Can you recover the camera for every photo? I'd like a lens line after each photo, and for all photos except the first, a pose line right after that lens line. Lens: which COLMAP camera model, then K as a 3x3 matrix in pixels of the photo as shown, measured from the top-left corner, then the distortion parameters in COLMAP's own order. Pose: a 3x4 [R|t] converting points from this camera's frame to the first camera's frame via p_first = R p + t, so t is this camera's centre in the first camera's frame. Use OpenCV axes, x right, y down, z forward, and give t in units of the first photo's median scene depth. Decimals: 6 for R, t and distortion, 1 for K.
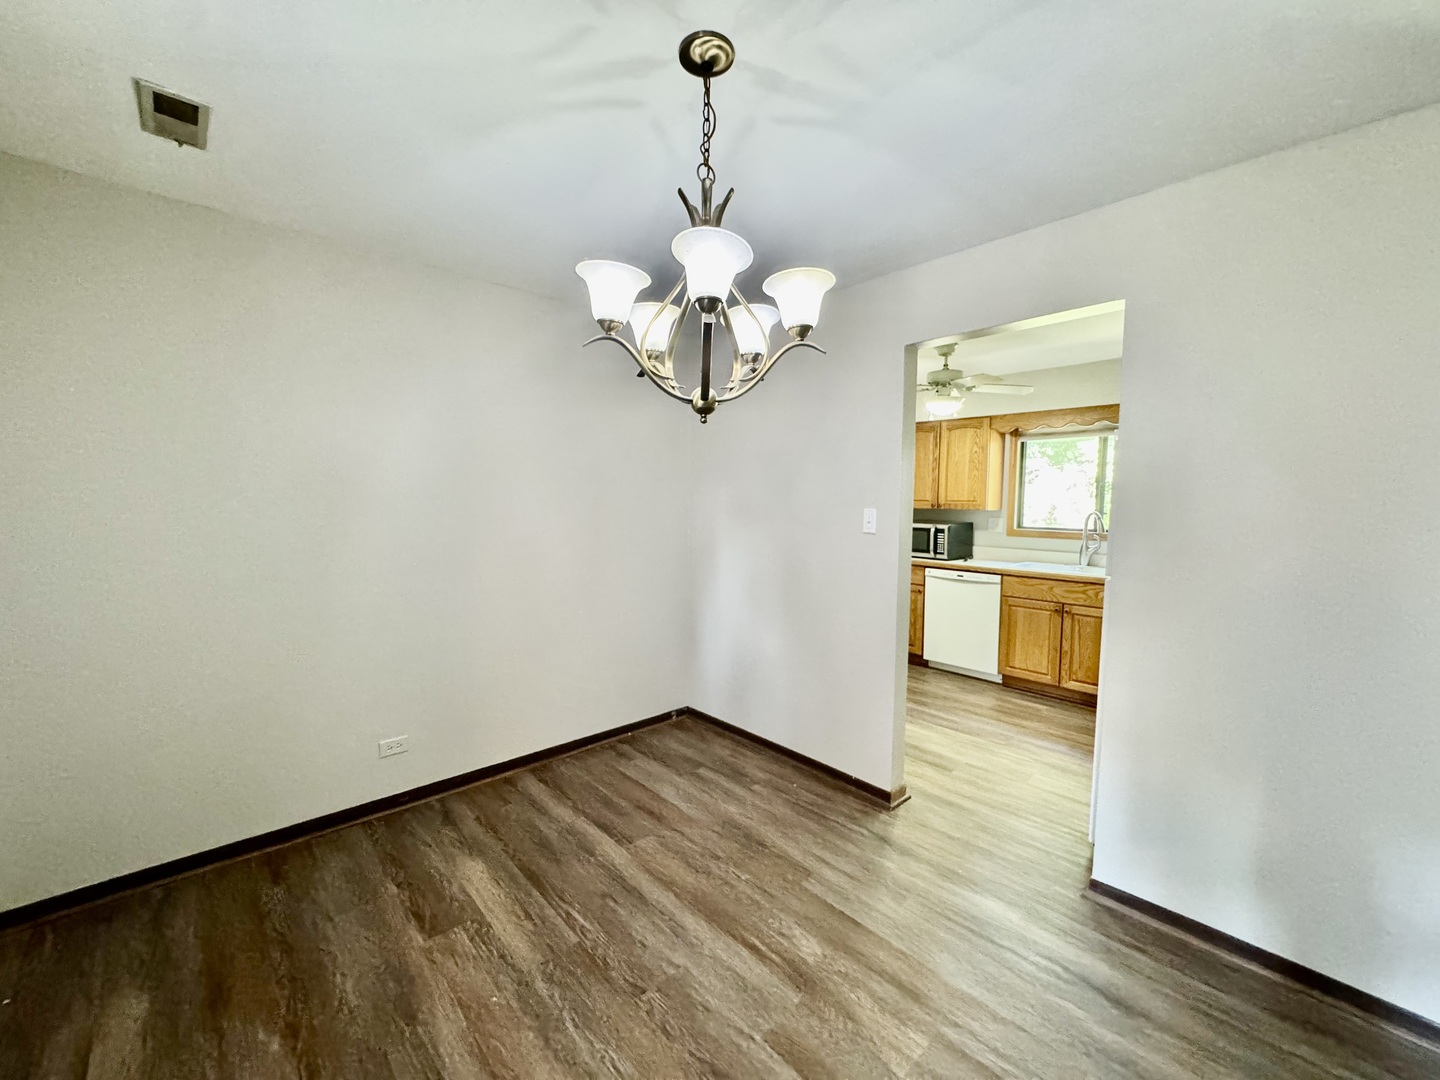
lens RADIAL K [[578.5, 0, 718.7], [0, 578.5, 539.0], [0, 0, 1]] dist [-0.001481, -0.000582]
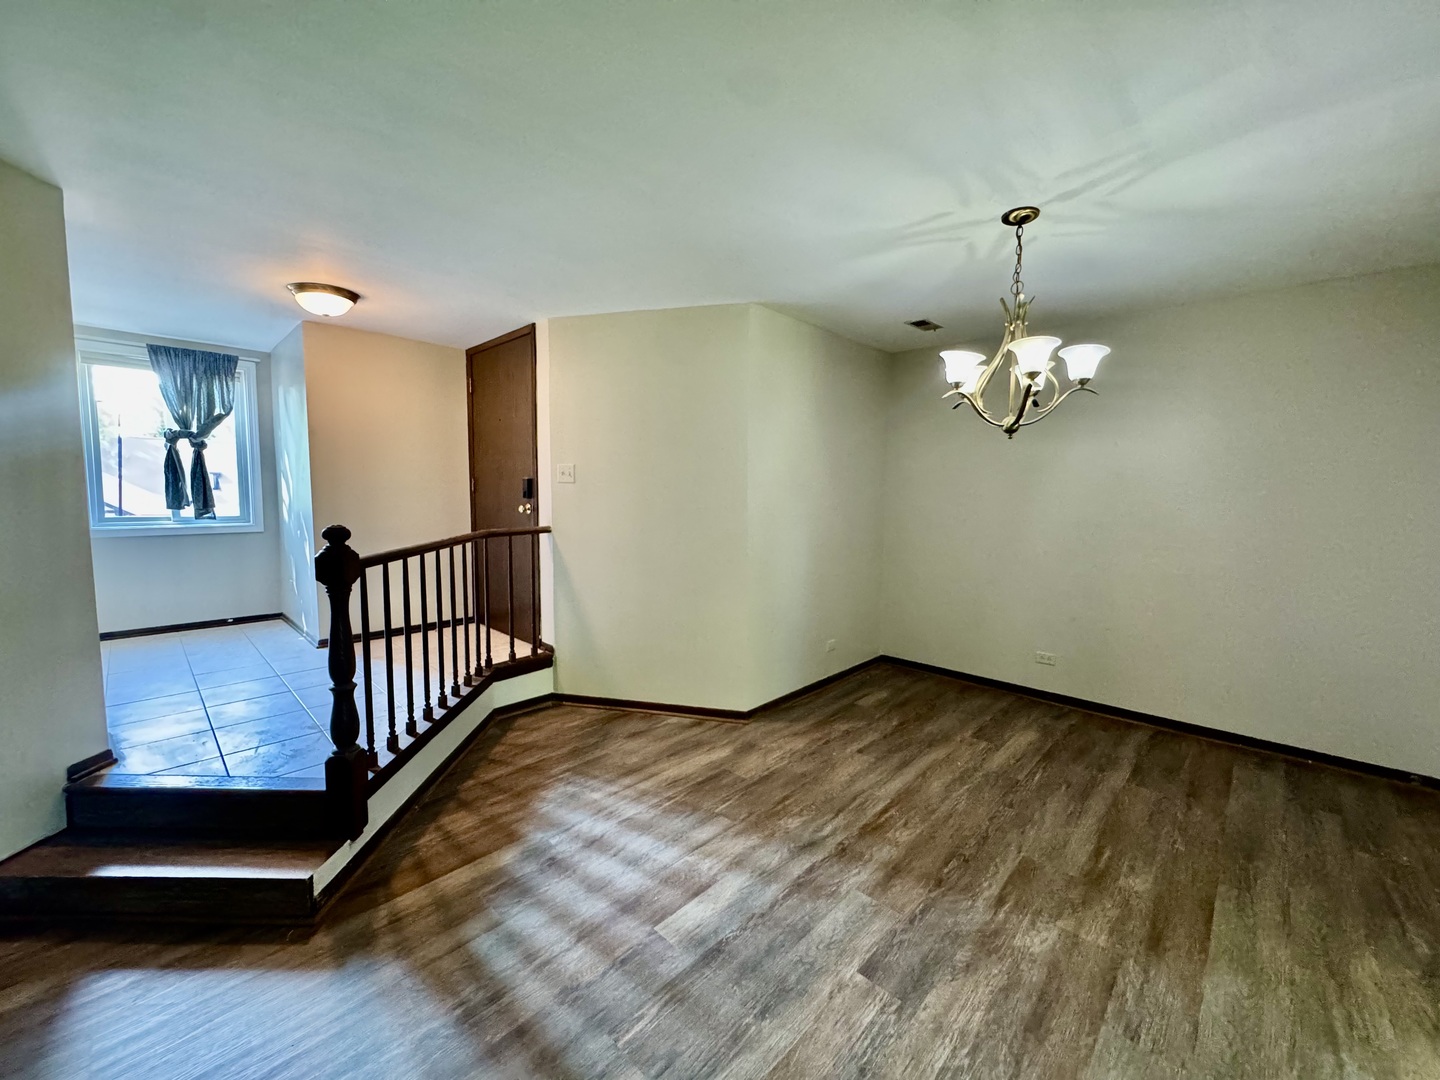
lens RADIAL K [[578.5, 0, 718.7], [0, 578.5, 539.0], [0, 0, 1]] dist [-0.001481, -0.000582]
pose [[0.059196, 0.074718, -0.995446, 1.147763], [-0.079294, 0.994396, 0.069924, 0.026389], [0.995092, 0.074794, 0.064789, 0.069671]]
